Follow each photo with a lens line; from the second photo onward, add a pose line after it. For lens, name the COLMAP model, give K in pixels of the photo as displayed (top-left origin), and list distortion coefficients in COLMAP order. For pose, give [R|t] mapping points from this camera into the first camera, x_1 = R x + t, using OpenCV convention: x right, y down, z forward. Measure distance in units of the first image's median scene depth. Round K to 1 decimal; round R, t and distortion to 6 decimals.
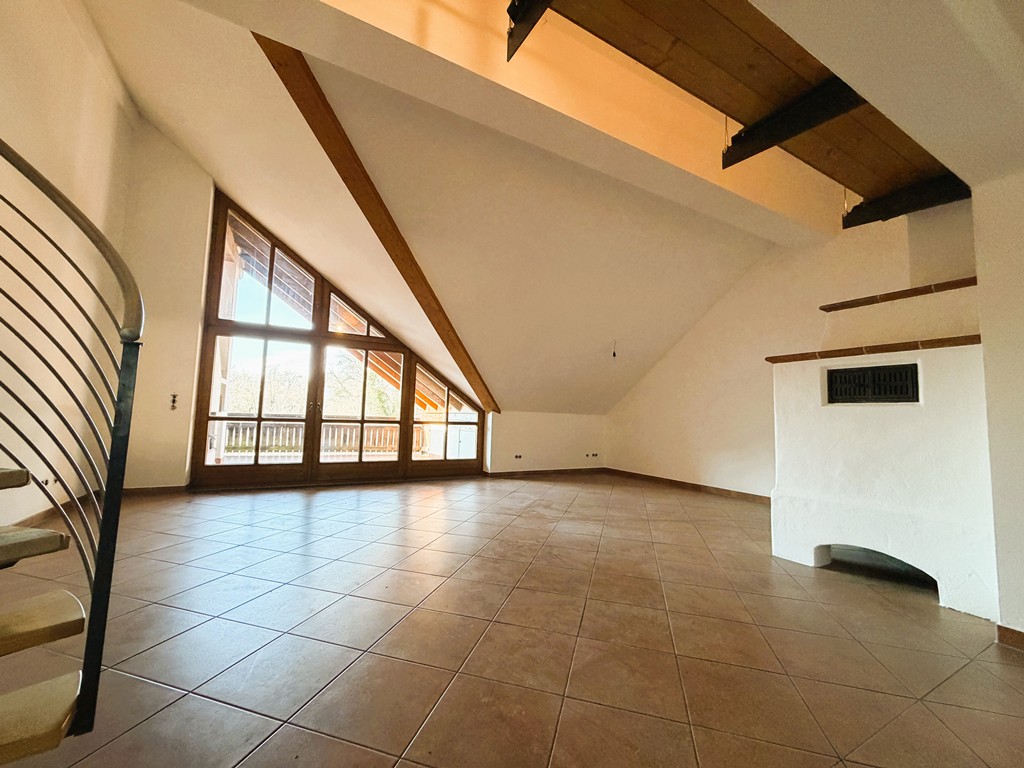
lens RADIAL K [[407.2, 0, 512.8], [0, 407.2, 382.8], [0, 0, 1]] dist [-0.002613, -0.000366]
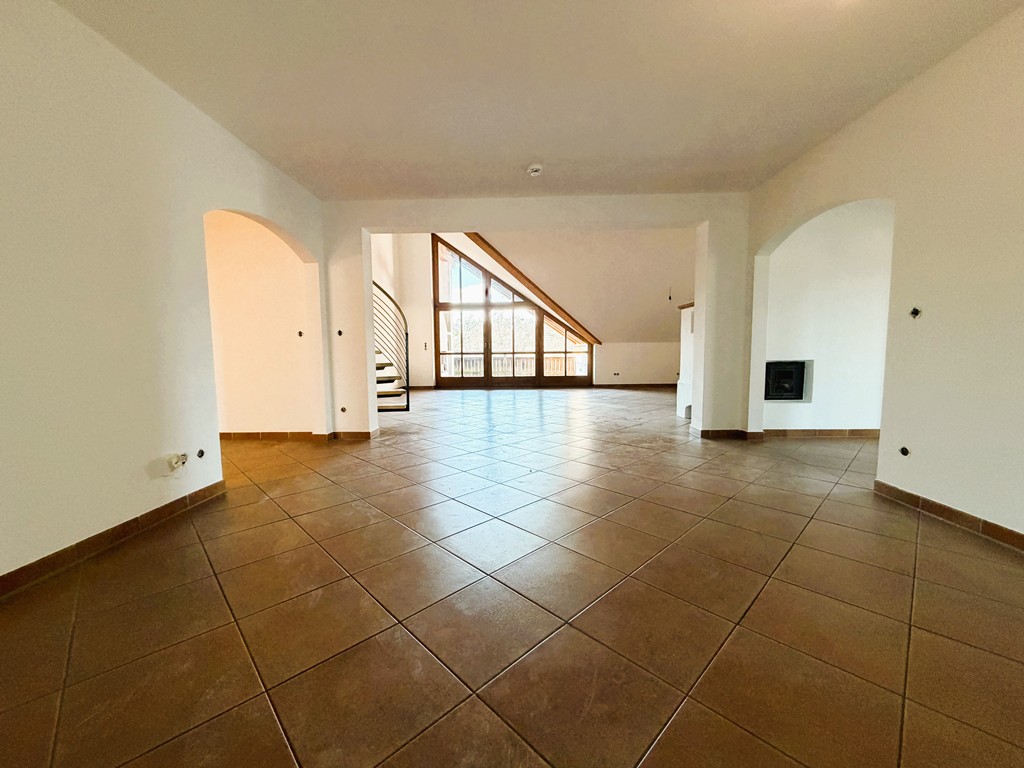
lens RADIAL K [[407.2, 0, 514.5], [0, 407.2, 386.5], [0, 0, 1]] dist [-0.002613, -0.000366]
pose [[0.866315, 0.008038, -0.499434, 0.477874], [0.078288, 0.985328, 0.151656, -0.025083], [0.493325, -0.170482, 0.852975, -0.469668]]
